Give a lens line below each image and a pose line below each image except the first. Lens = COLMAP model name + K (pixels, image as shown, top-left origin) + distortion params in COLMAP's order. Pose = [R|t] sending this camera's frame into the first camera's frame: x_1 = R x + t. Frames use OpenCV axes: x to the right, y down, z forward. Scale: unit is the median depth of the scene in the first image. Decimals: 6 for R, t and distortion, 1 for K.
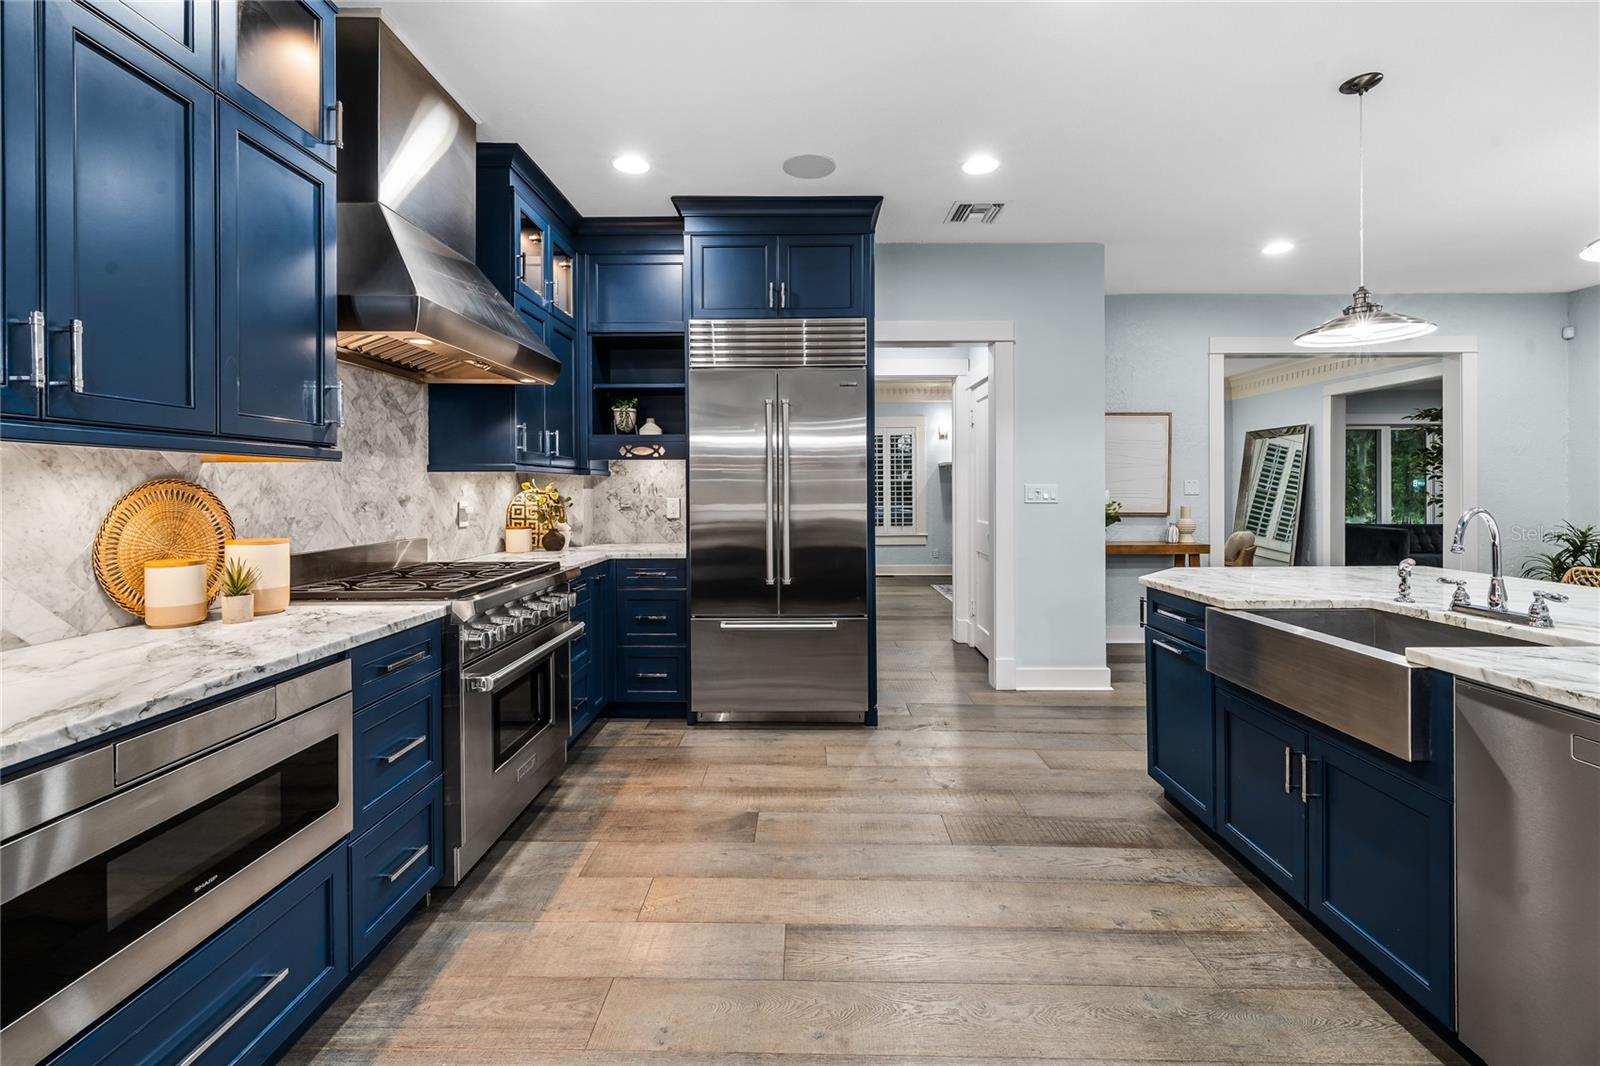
lens RADIAL K [[654.6, 0, 783.4], [0, 654.6, 494.6], [0, 0, 1]] dist [0.000327, -0.000008]
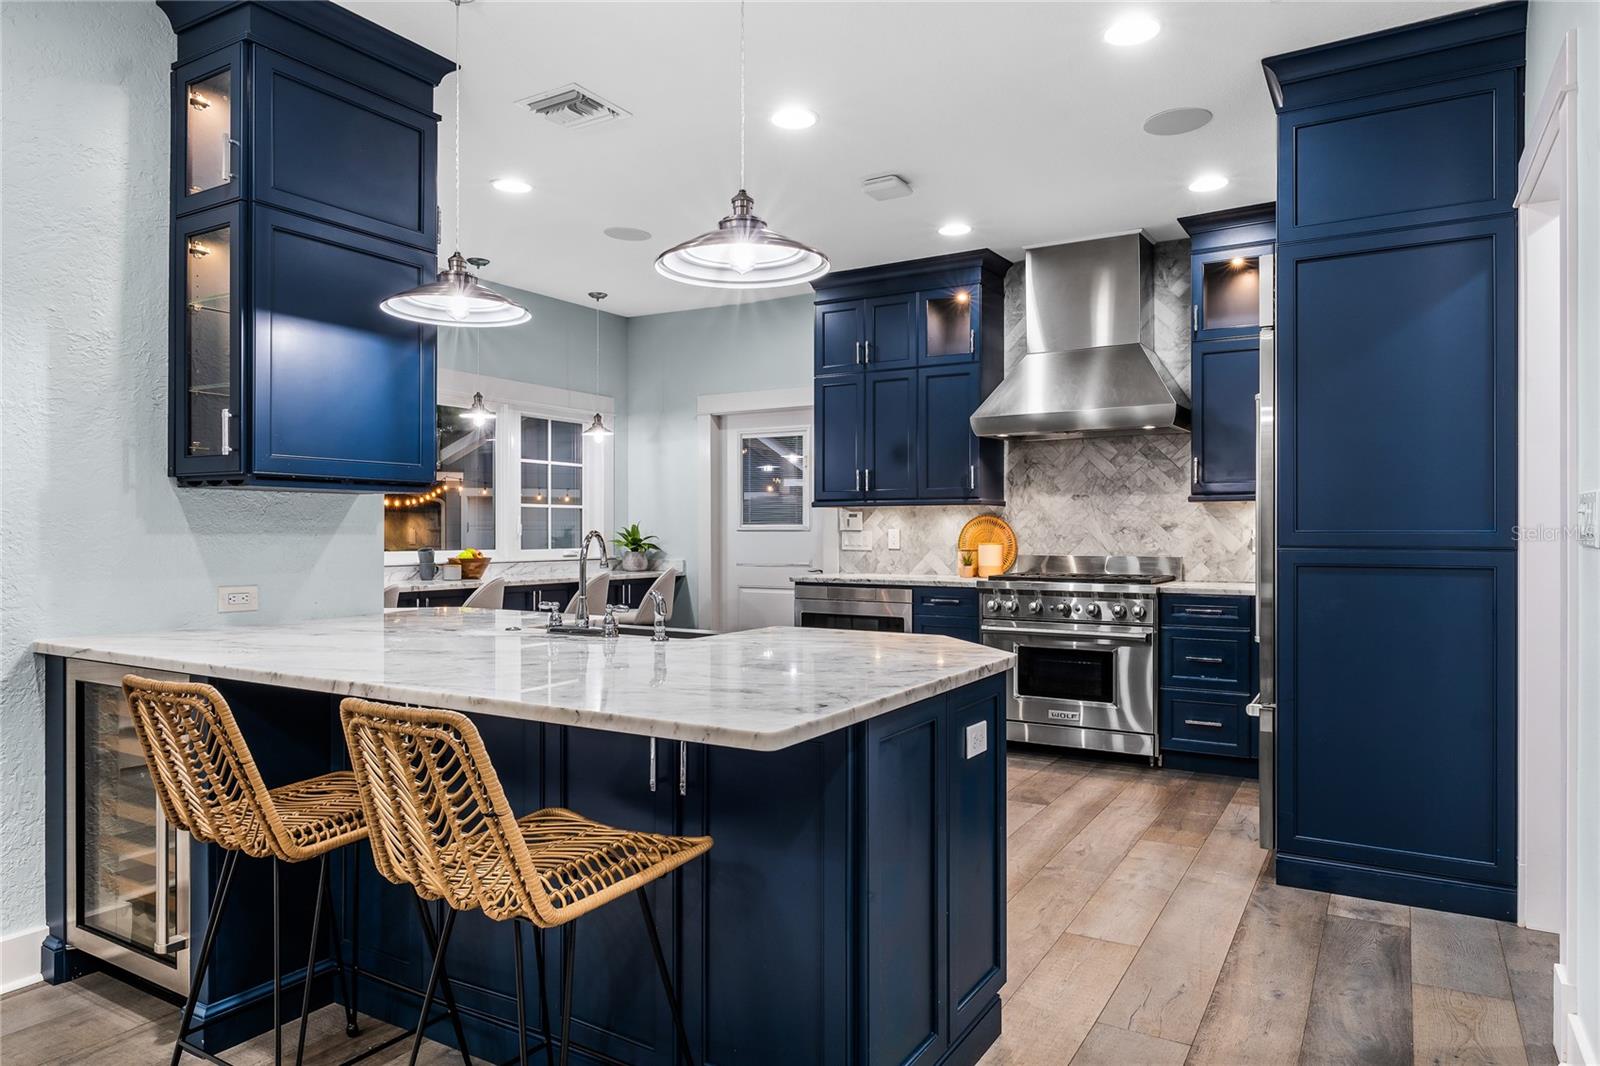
lens RADIAL K [[980.8, 0, 799.6], [0, 980.8, 527.1], [0, 0, 1]] dist [0.002079, 0.000868]
pose [[-0.486651, 0.007179, -0.873567, 1.493806], [-0.000396, 0.999964, 0.008438, -0.006209], [0.873596, 0.004453, -0.486631, 1.315950]]
